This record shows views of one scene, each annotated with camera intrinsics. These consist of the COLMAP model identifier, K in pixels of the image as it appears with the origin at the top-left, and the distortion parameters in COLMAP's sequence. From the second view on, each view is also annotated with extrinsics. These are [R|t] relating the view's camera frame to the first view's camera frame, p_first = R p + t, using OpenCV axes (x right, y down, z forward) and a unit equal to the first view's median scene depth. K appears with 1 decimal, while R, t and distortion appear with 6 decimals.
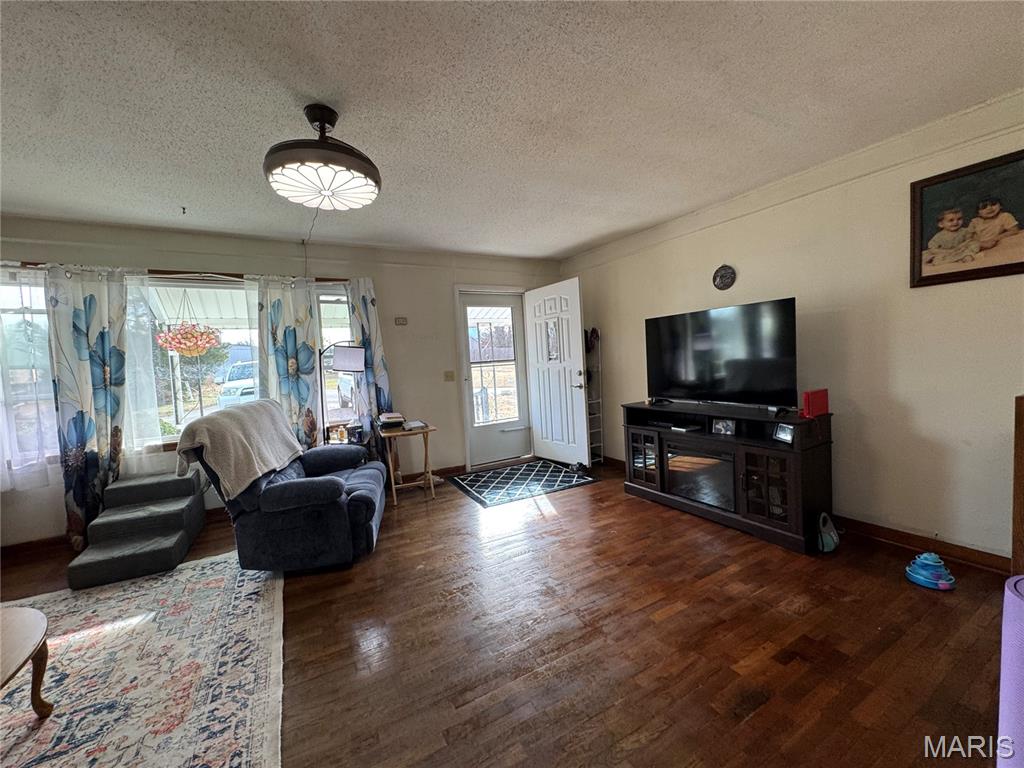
lens RADIAL K [[407.0, 0, 509.6], [0, 407.0, 383.9], [0, 0, 1]] dist [-0.003235, 0.000425]
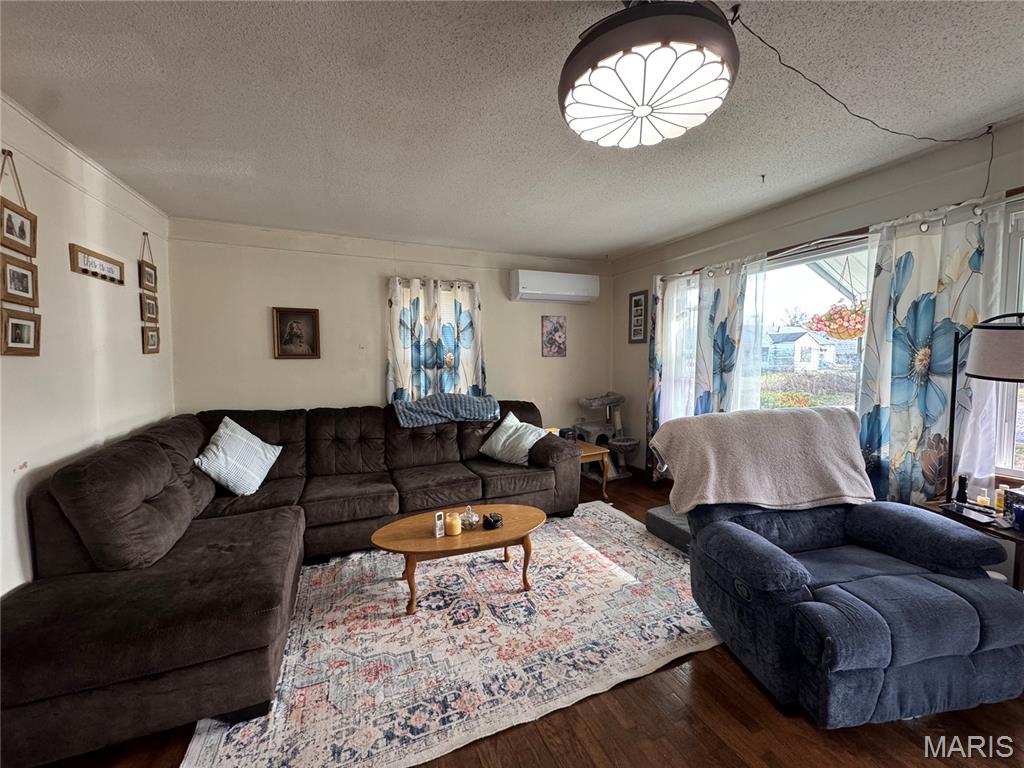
lens RADIAL K [[407.0, 0, 513.3], [0, 407.0, 383.0], [0, 0, 1]] dist [-0.003235, 0.000425]
pose [[-0.103101, 0.108187, -0.988770, 0.210928], [-0.034937, 0.993060, 0.112299, -0.091726], [0.994057, 0.046122, -0.098605, 0.742607]]
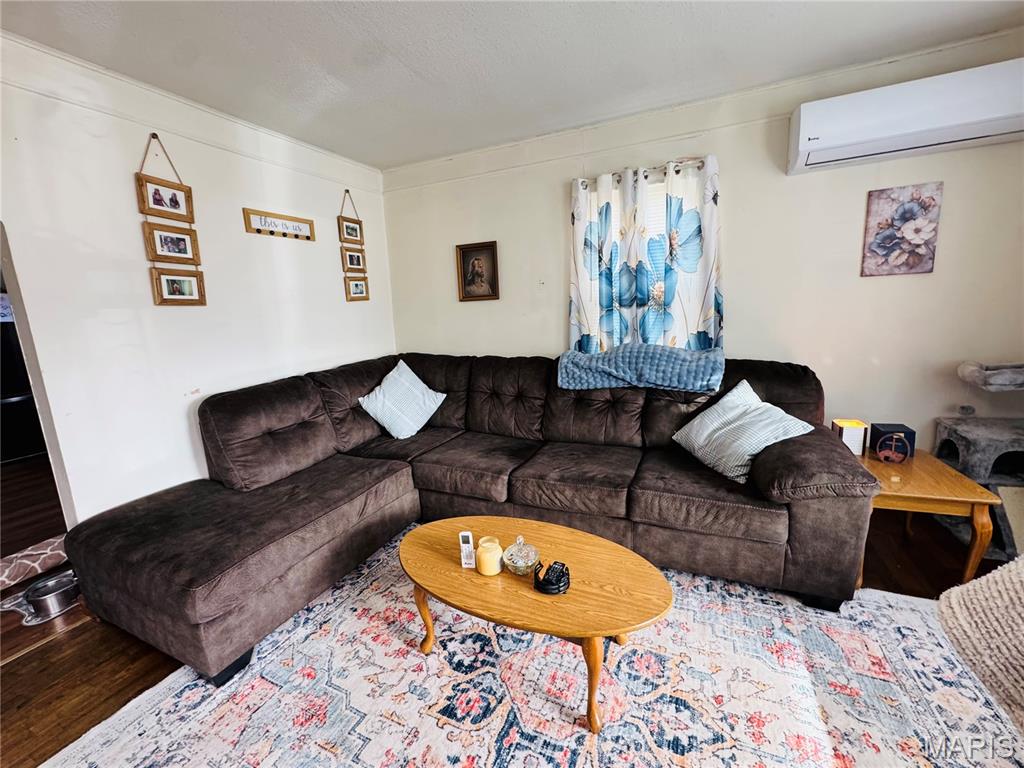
lens RADIAL K [[407.0, 0, 512.6], [0, 407.0, 384.0], [0, 0, 1]] dist [-0.003235, 0.000425]
pose [[-0.797720, 0.188993, -0.572648, -0.469524], [0.056129, 0.968767, 0.241536, -0.034817], [0.600411, 0.160536, -0.783412, 0.993240]]
